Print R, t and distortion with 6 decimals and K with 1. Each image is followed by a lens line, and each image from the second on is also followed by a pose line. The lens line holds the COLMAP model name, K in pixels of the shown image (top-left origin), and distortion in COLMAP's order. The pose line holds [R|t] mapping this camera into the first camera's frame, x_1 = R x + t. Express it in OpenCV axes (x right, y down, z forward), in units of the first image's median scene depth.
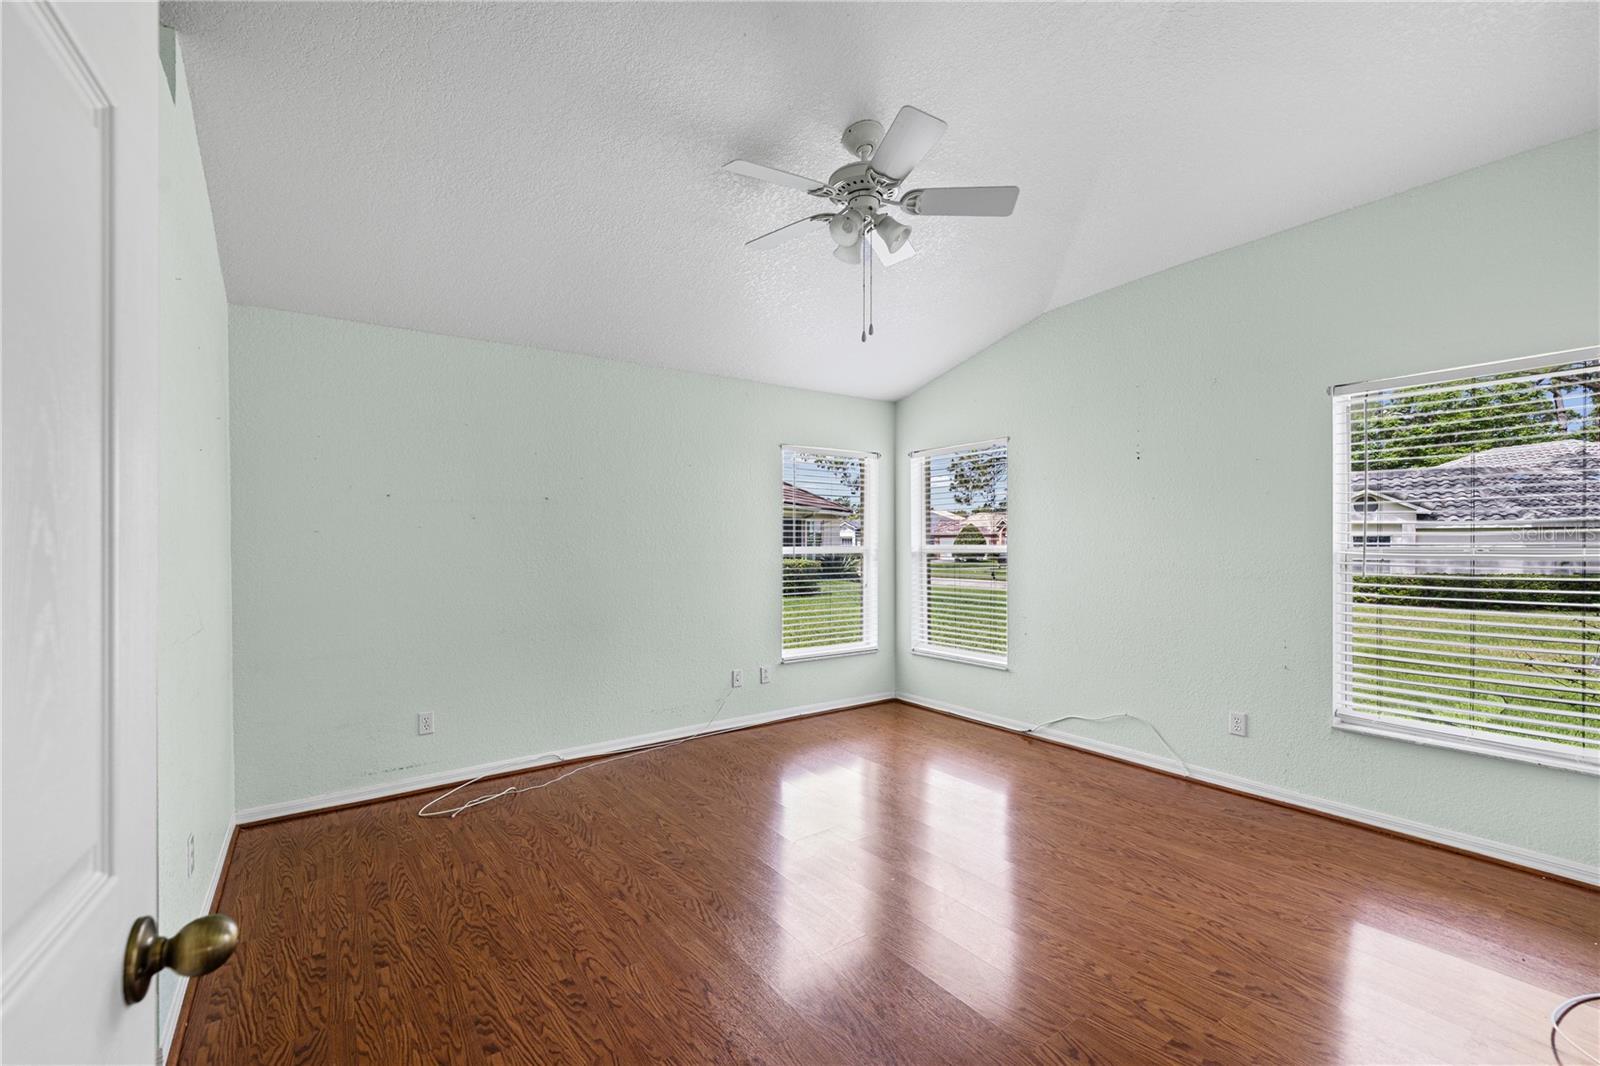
lens RADIAL K [[686.1, 0, 801.4], [0, 686.1, 544.2], [0, 0, 1]] dist [0.006472, -0.000117]
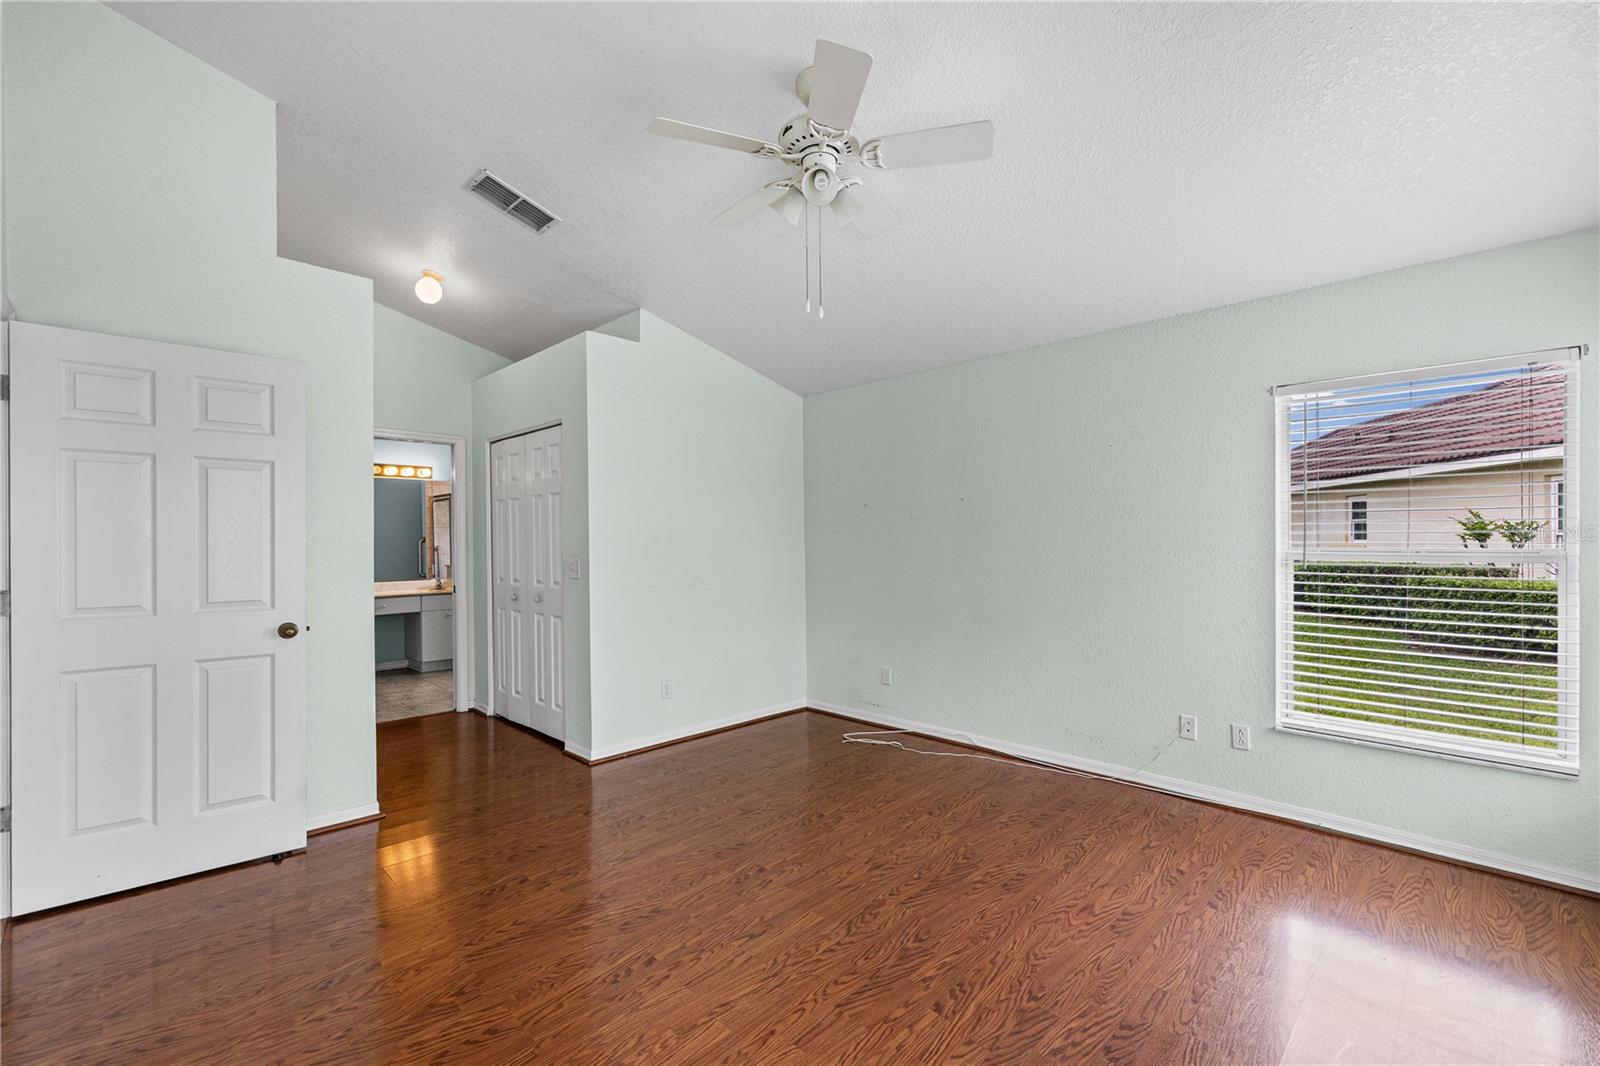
lens RADIAL K [[686.1, 0, 800.8], [0, 686.1, 538.0], [0, 0, 1]] dist [0.006472, -0.000117]
pose [[0.160909, 0.005059, -0.986956, 0.636430], [0.001578, 0.999984, 0.005383, -0.011170], [0.986968, -0.002423, 0.160898, 0.546770]]
